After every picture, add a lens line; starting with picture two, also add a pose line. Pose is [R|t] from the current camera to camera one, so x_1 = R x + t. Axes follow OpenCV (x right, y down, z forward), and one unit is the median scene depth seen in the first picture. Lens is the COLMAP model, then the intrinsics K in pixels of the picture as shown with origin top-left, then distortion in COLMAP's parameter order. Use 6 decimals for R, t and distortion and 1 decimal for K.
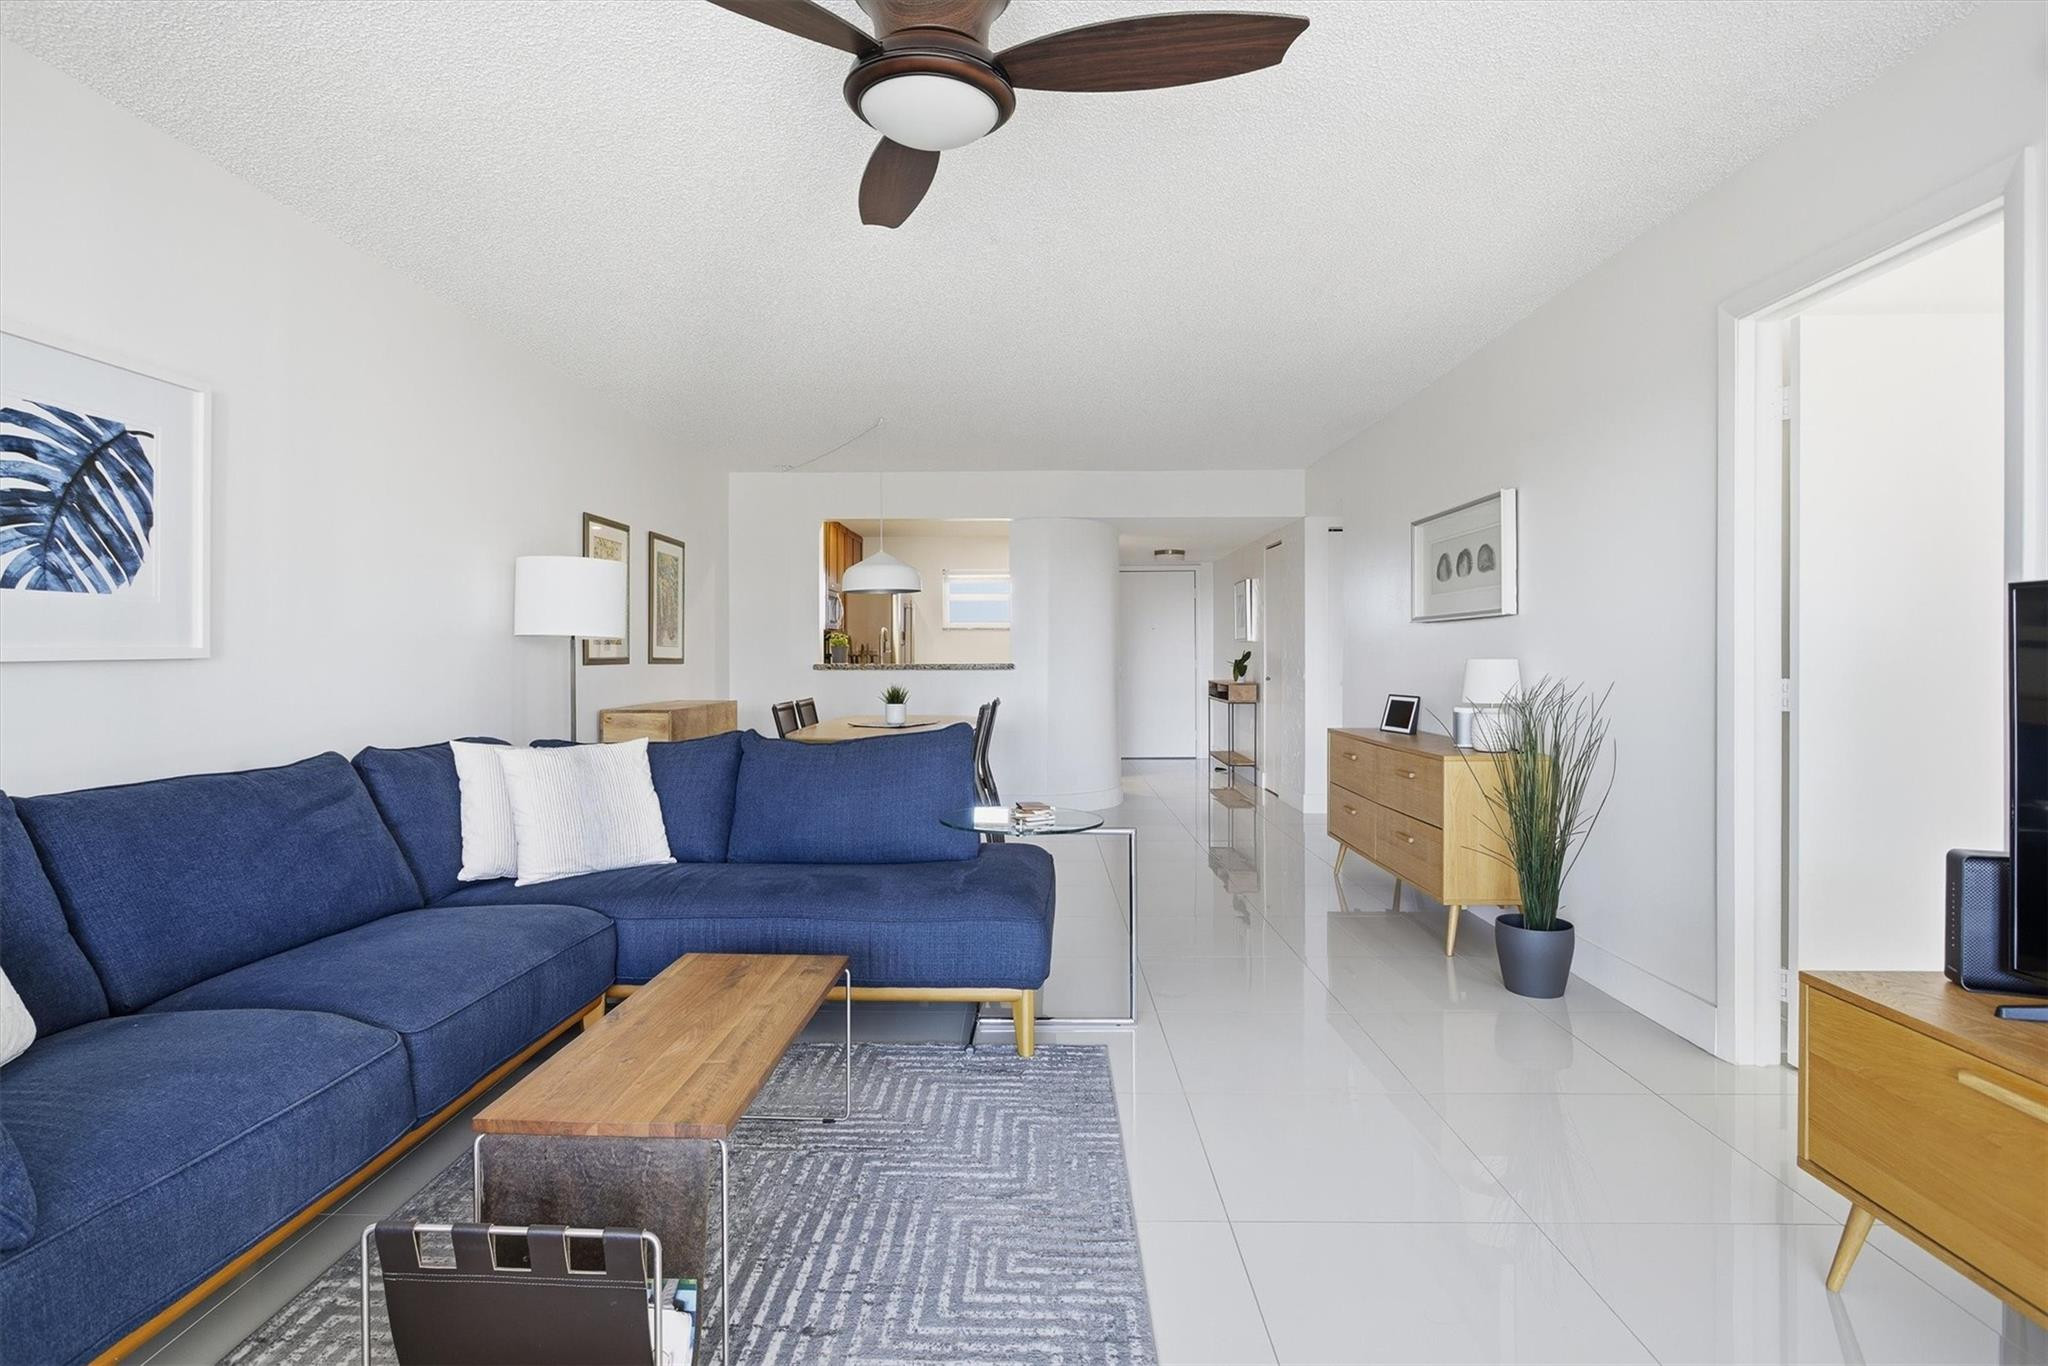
lens RADIAL K [[994.4, 0, 1066.7], [0, 994.4, 635.1], [0, 0, 1]] dist [-0.004546, -0.003825]
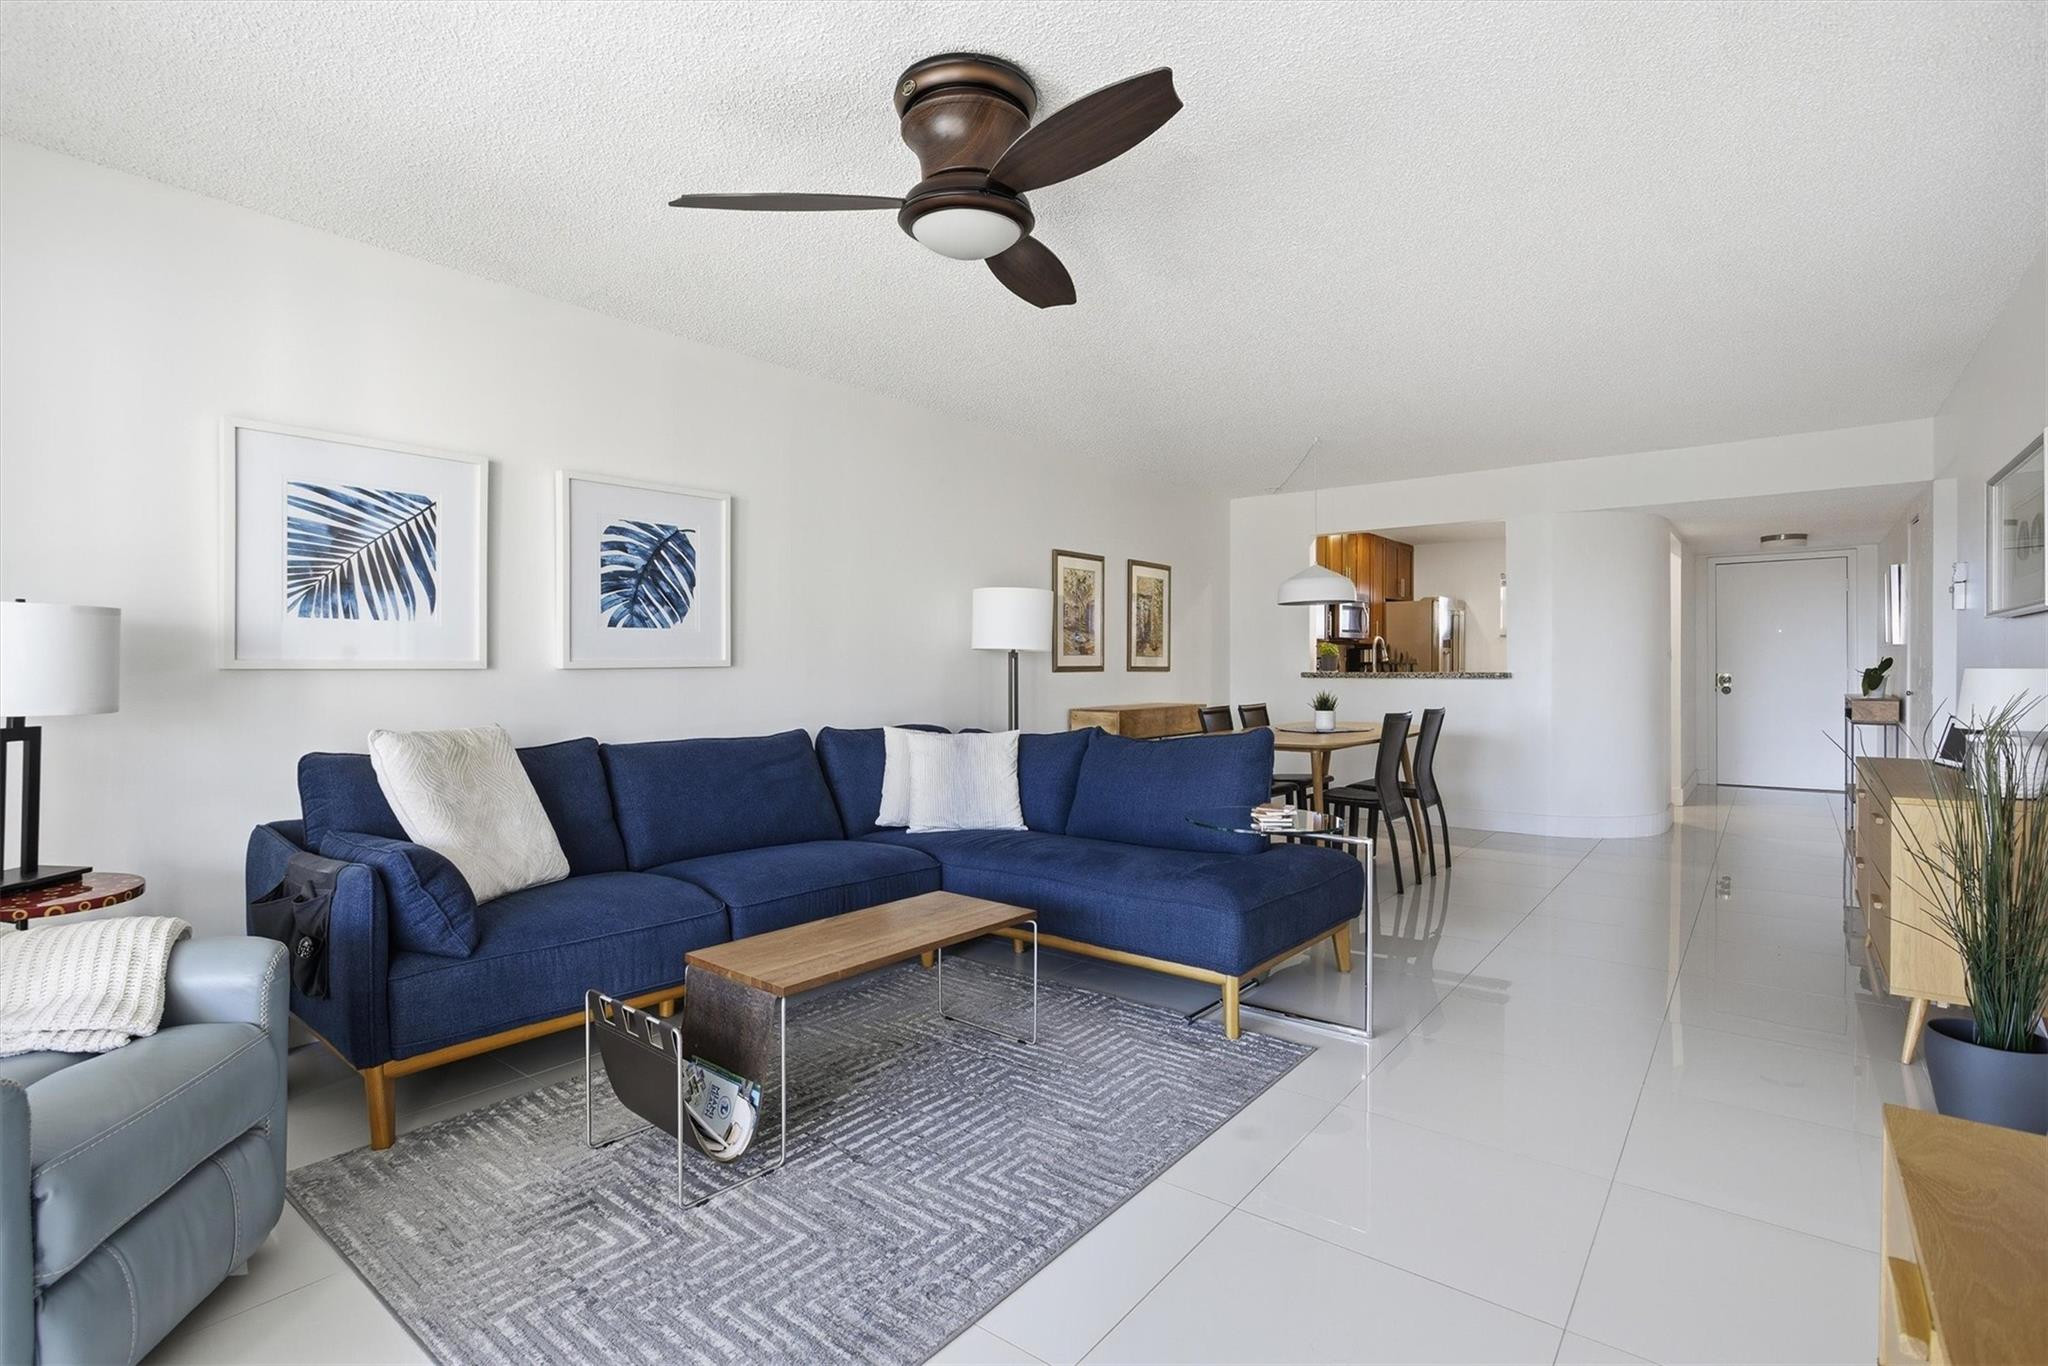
lens RADIAL K [[973.6, 0, 1072.9], [0, 973.6, 637.7], [0, 0, 1]] dist [-0.011729, 0.002878]
pose [[0.806746, -0.017221, -0.590647, 0.543420], [0.013297, 0.999851, -0.010990, 0.001660], [0.590748, 0.001012, 0.806855, 0.065134]]
